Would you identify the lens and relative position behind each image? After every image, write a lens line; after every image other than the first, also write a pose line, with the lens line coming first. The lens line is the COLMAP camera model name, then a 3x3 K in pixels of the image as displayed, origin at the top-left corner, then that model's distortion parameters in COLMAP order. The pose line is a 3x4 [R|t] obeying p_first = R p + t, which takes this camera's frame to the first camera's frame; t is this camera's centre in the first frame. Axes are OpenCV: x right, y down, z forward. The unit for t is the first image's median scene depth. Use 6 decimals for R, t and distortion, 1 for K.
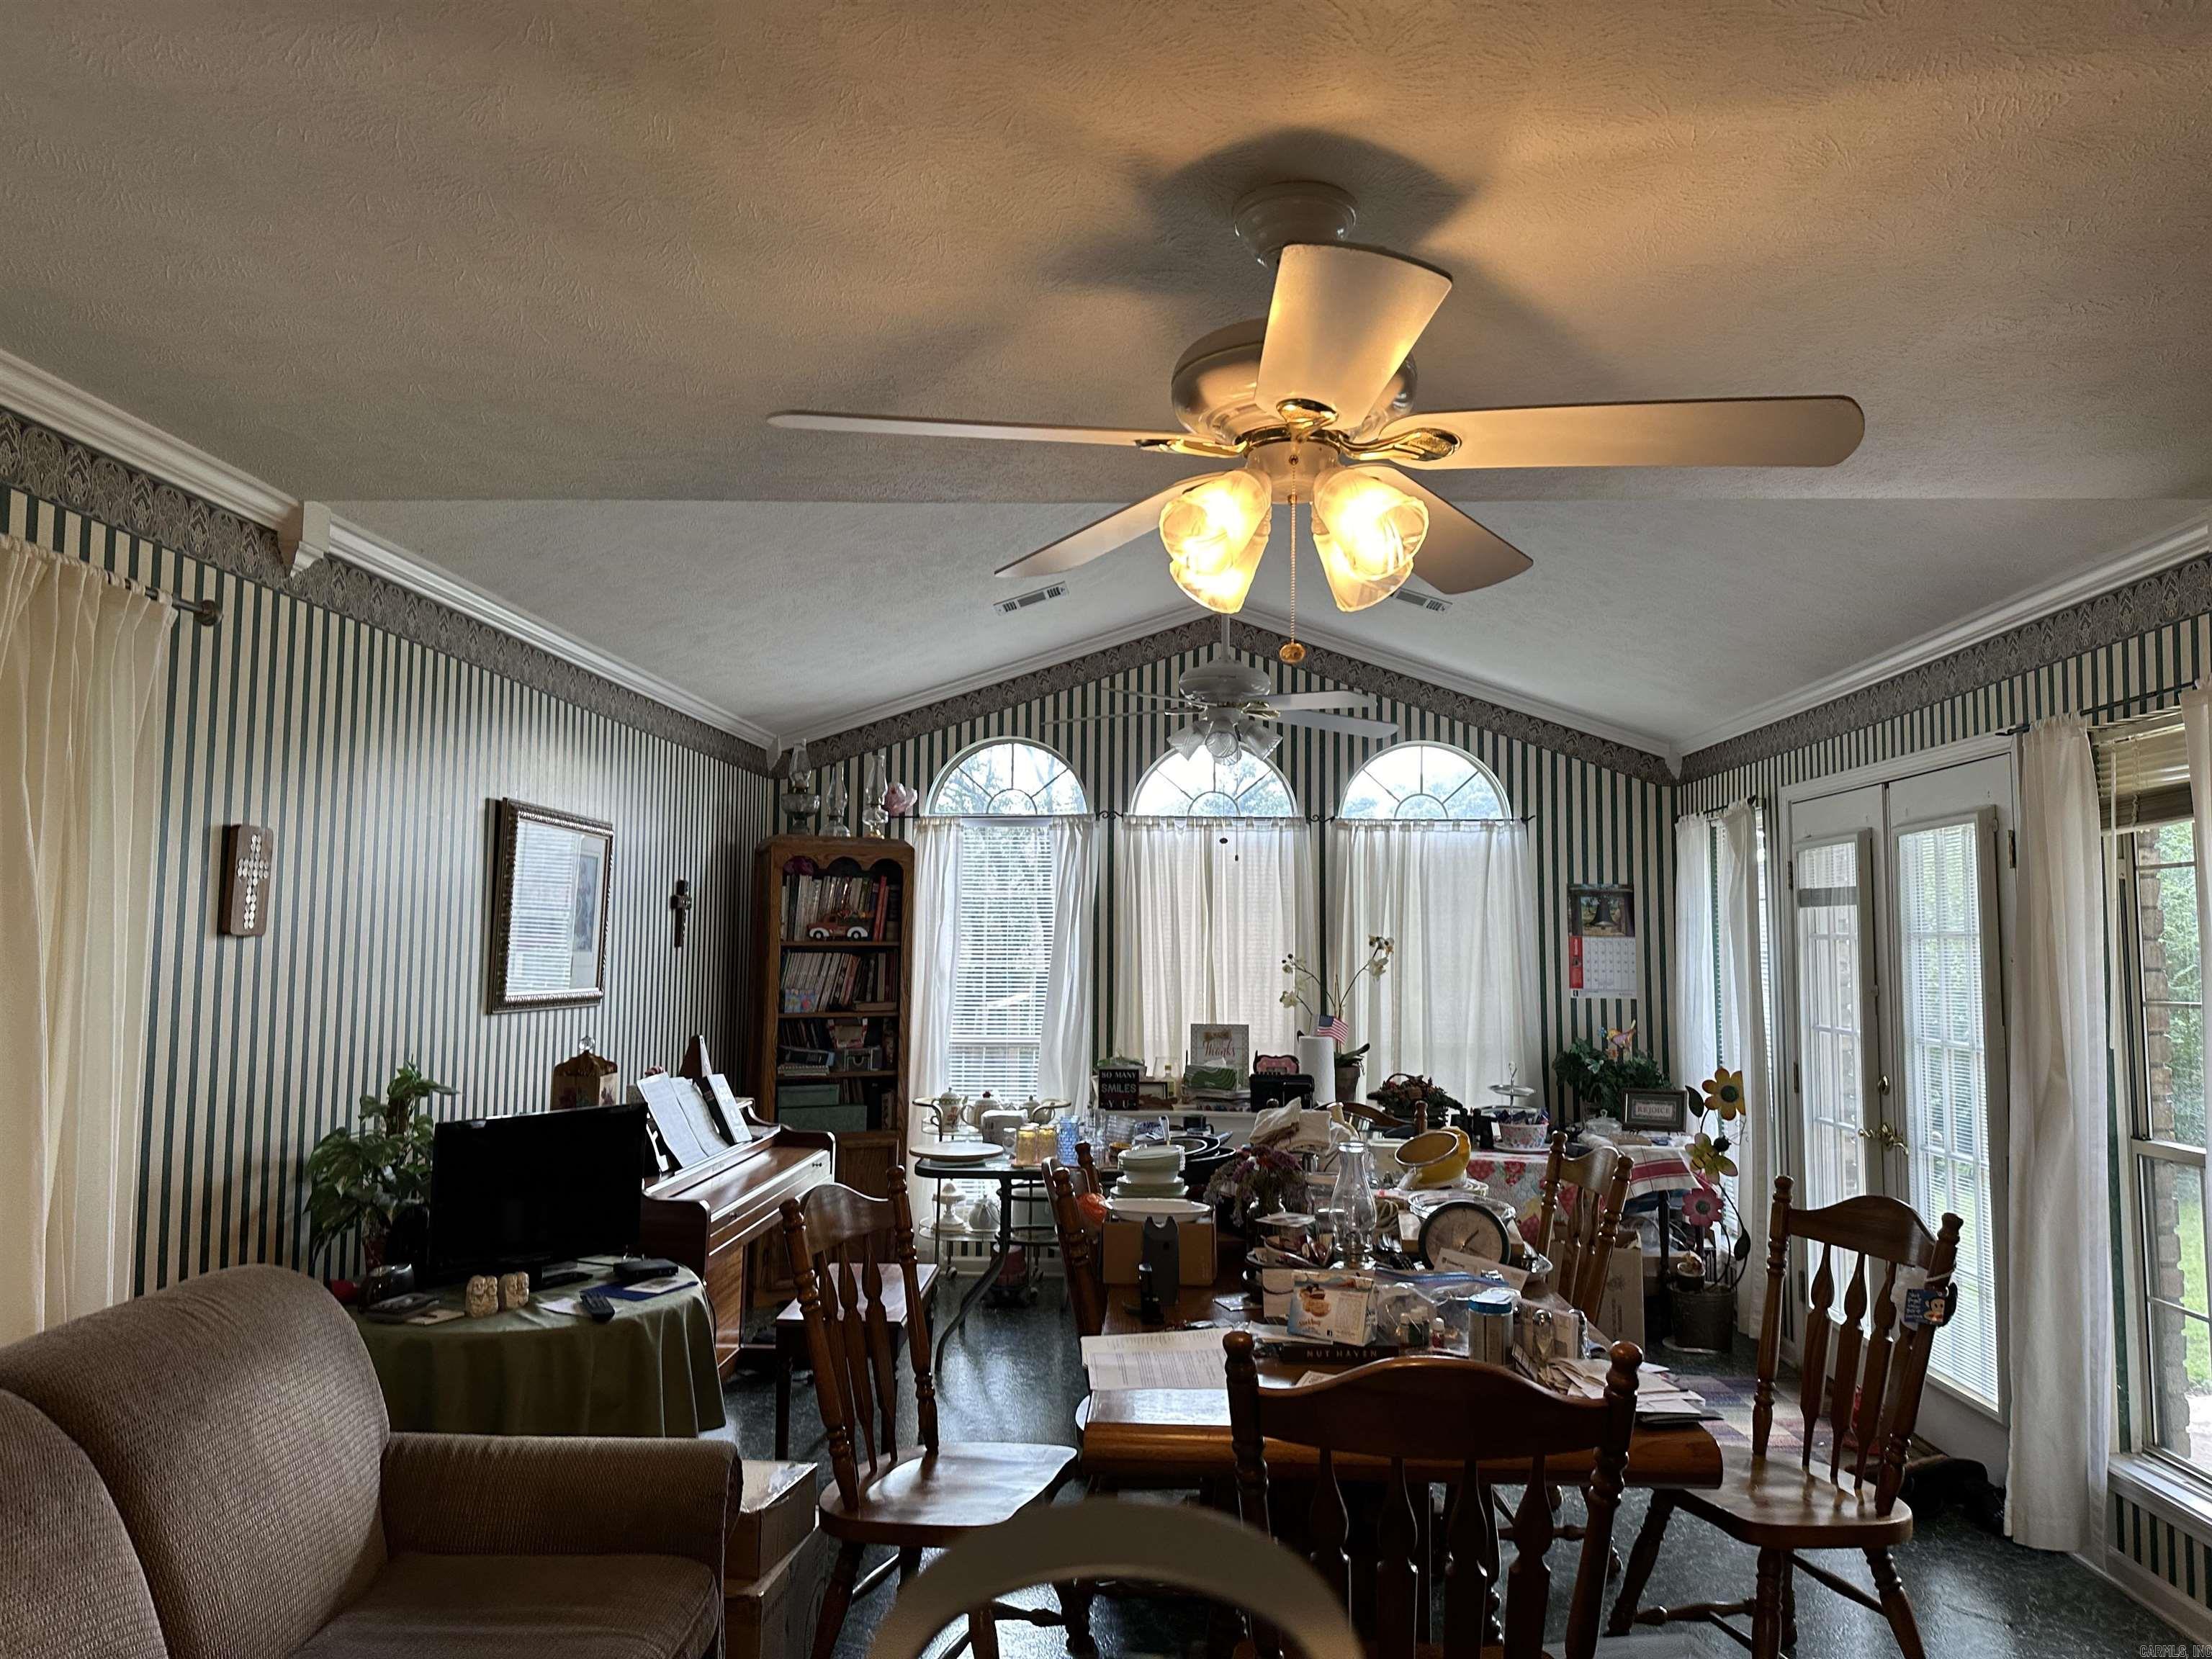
lens RADIAL K [[1578.1, 0, 1104.8], [0, 1578.1, 810.6], [0, 0, 1]] dist [0.048443, -0.067277]
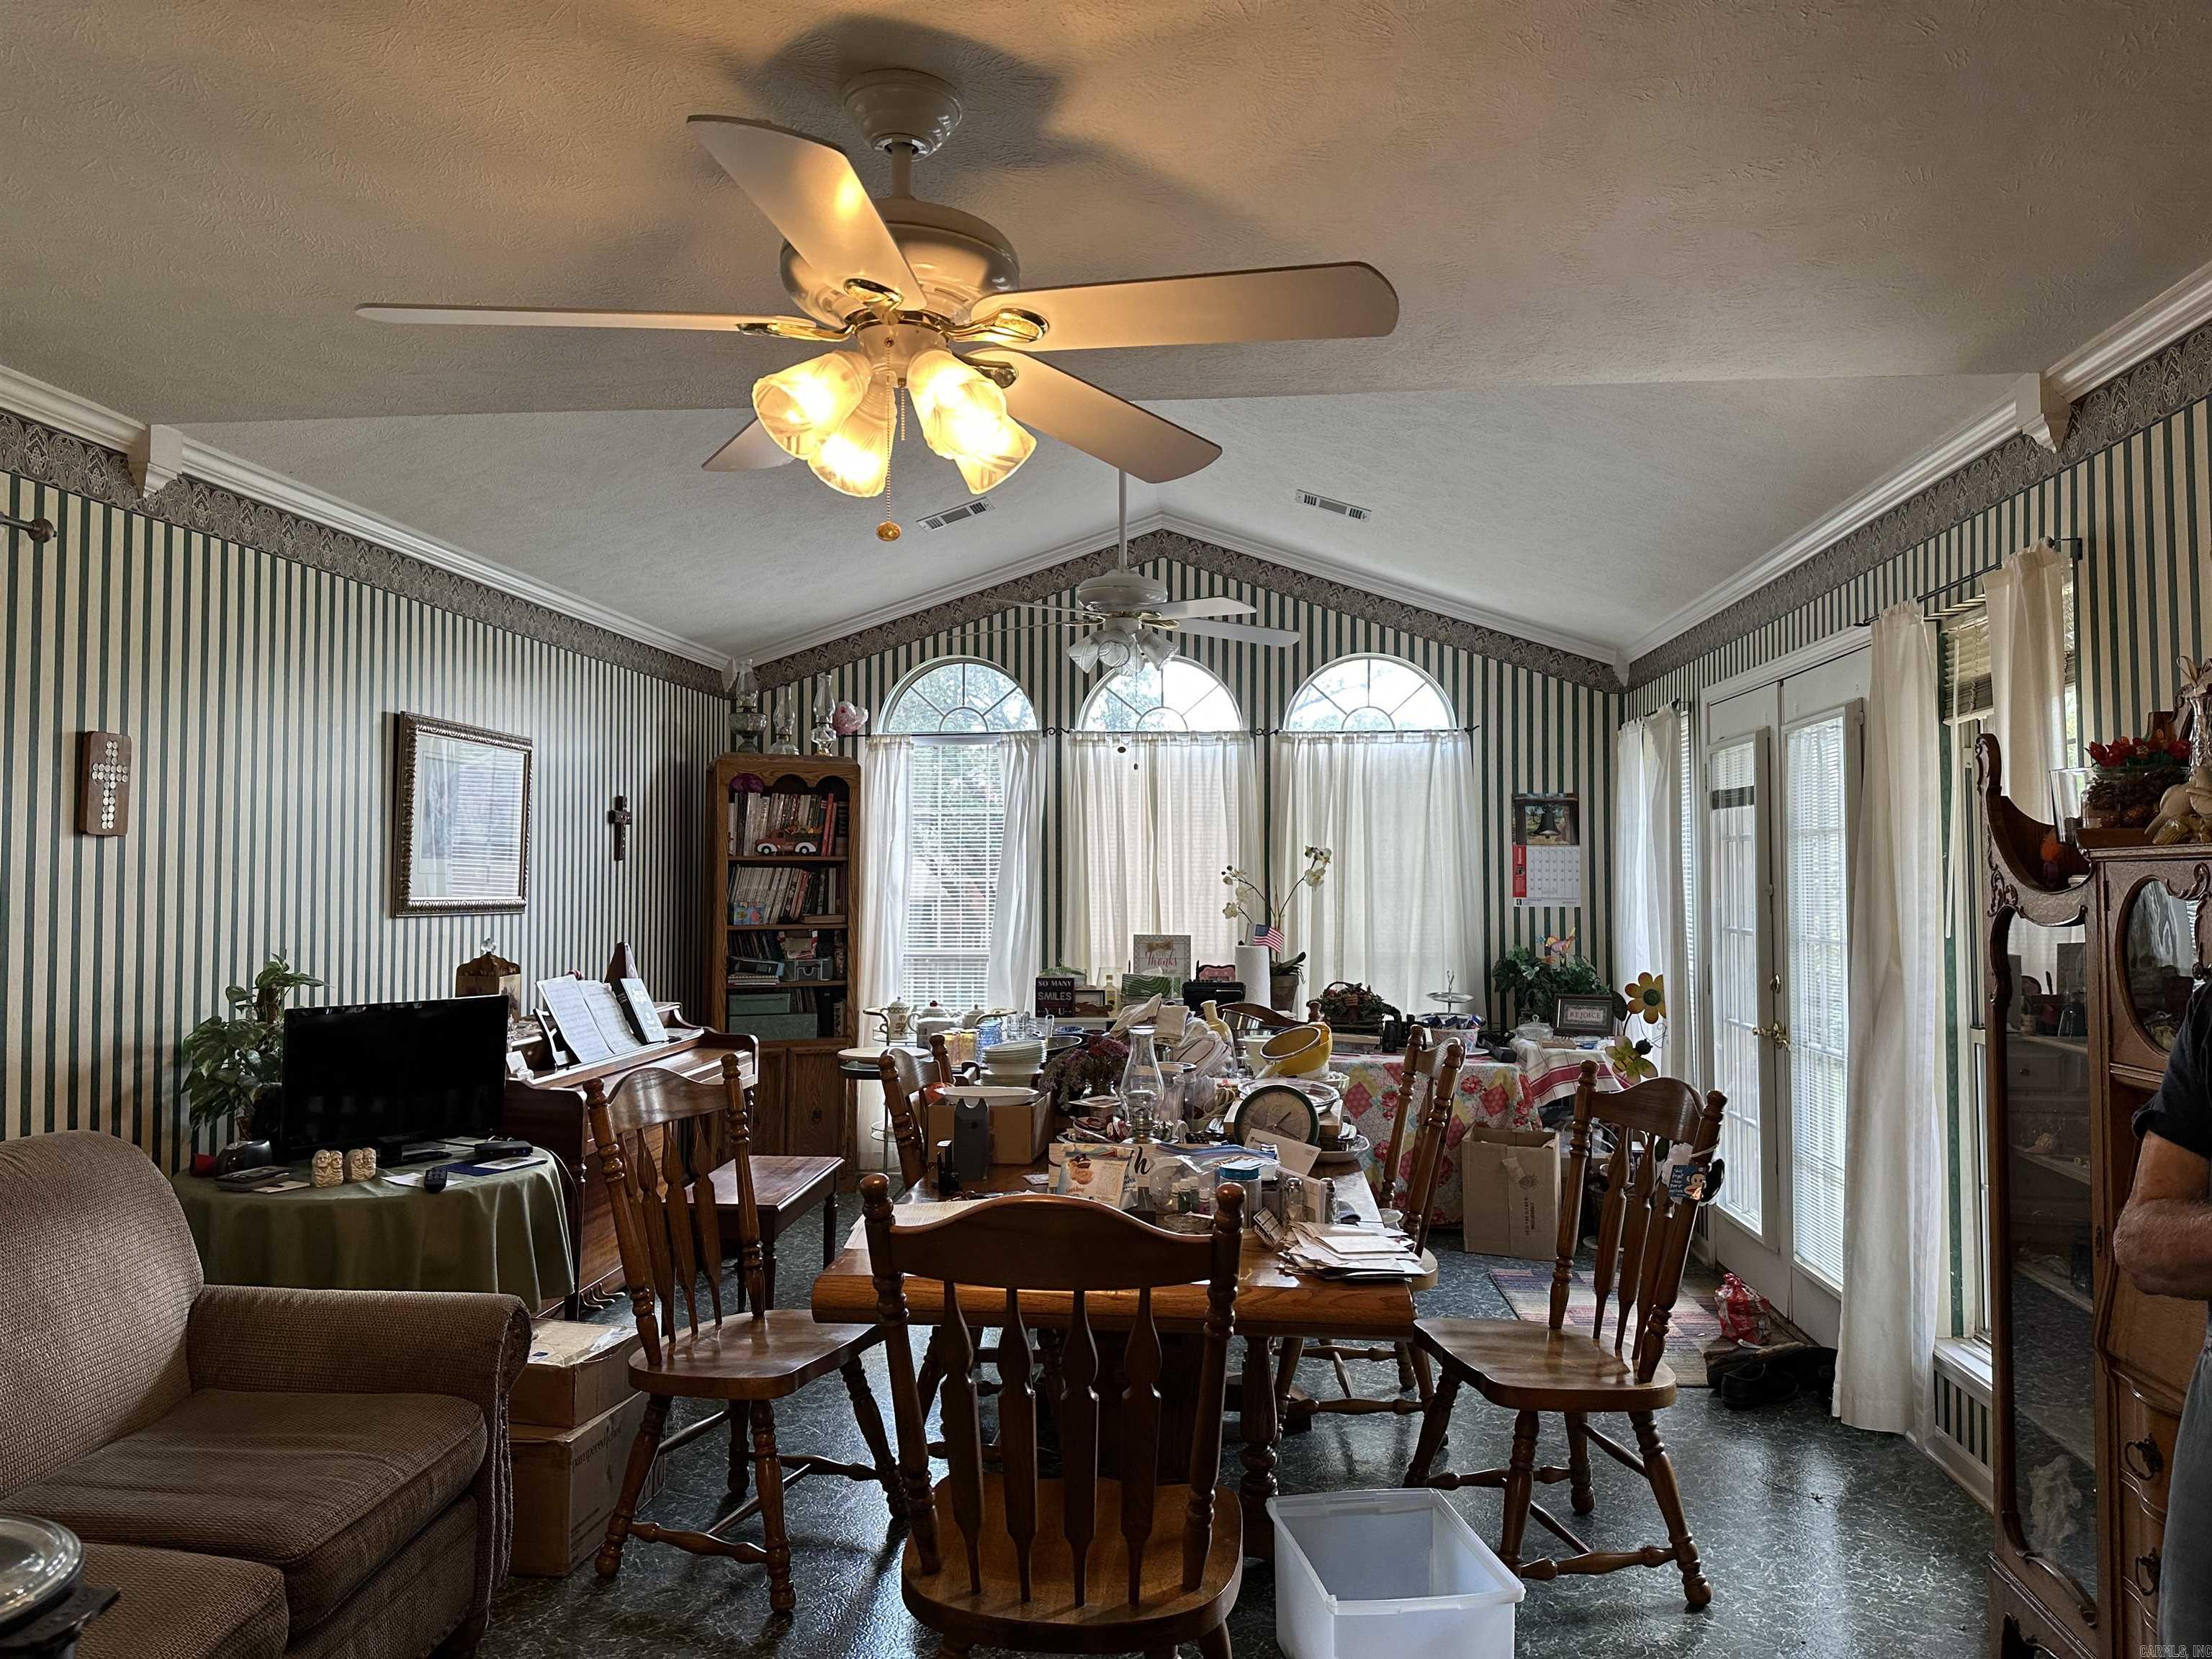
lens RADIAL K [[1578.1, 0, 1108.9], [0, 1578.1, 815.7], [0, 0, 1]] dist [0.048443, -0.067277]
pose [[0.998206, -0.010163, -0.059000, 0.154813], [0.012732, 0.998979, 0.043339, 0.021856], [0.058500, -0.044013, 0.997317, -0.020811]]
